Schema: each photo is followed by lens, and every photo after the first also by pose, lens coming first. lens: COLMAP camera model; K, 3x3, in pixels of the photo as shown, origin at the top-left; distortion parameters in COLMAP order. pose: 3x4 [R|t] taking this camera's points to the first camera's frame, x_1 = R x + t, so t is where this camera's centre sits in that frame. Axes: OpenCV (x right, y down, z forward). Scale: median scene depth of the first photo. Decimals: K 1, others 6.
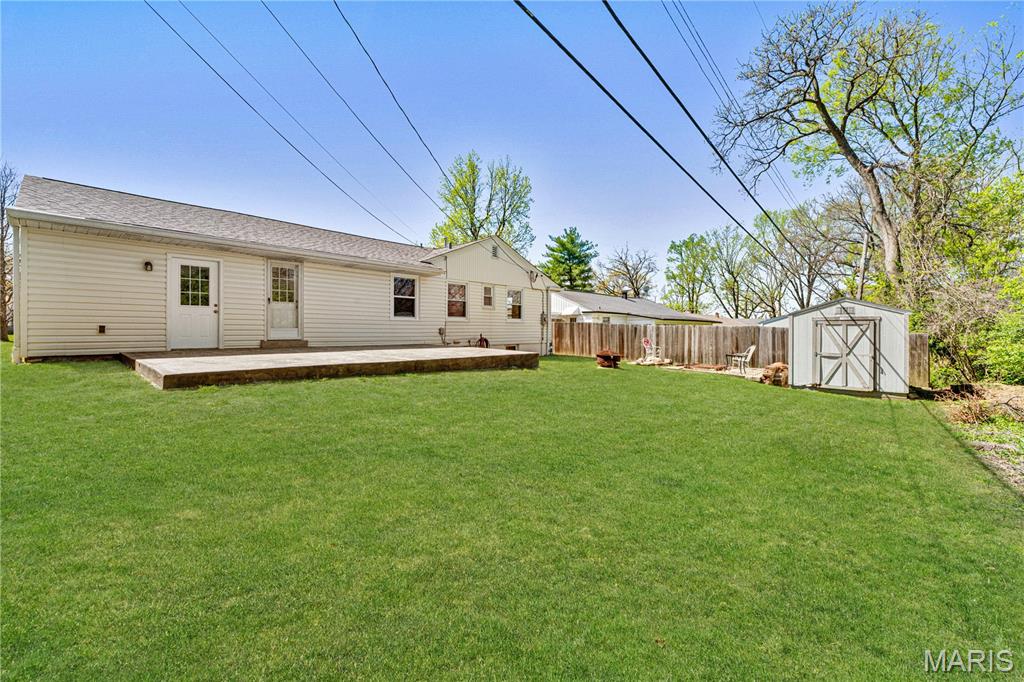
lens RADIAL K [[415.5, 0, 513.4], [0, 415.5, 328.0], [0, 0, 1]] dist [0.001072, -0.000016]
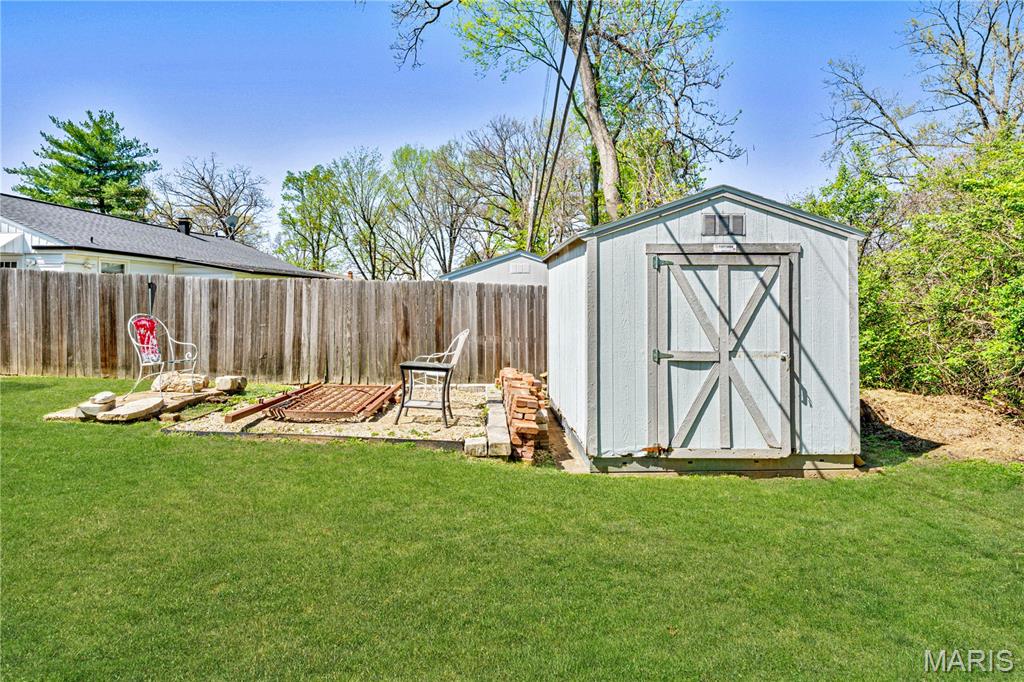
lens RADIAL K [[584.0, 0, 512.1], [0, 584.0, 295.5], [0, 0, 1]] dist [0.005456, 0.001014]
pose [[0.746775, -0.001684, 0.665074, 0.197804], [0.000457, 0.999998, 0.002019, 0.008419], [-0.665076, -0.001204, 0.746774, 0.429053]]
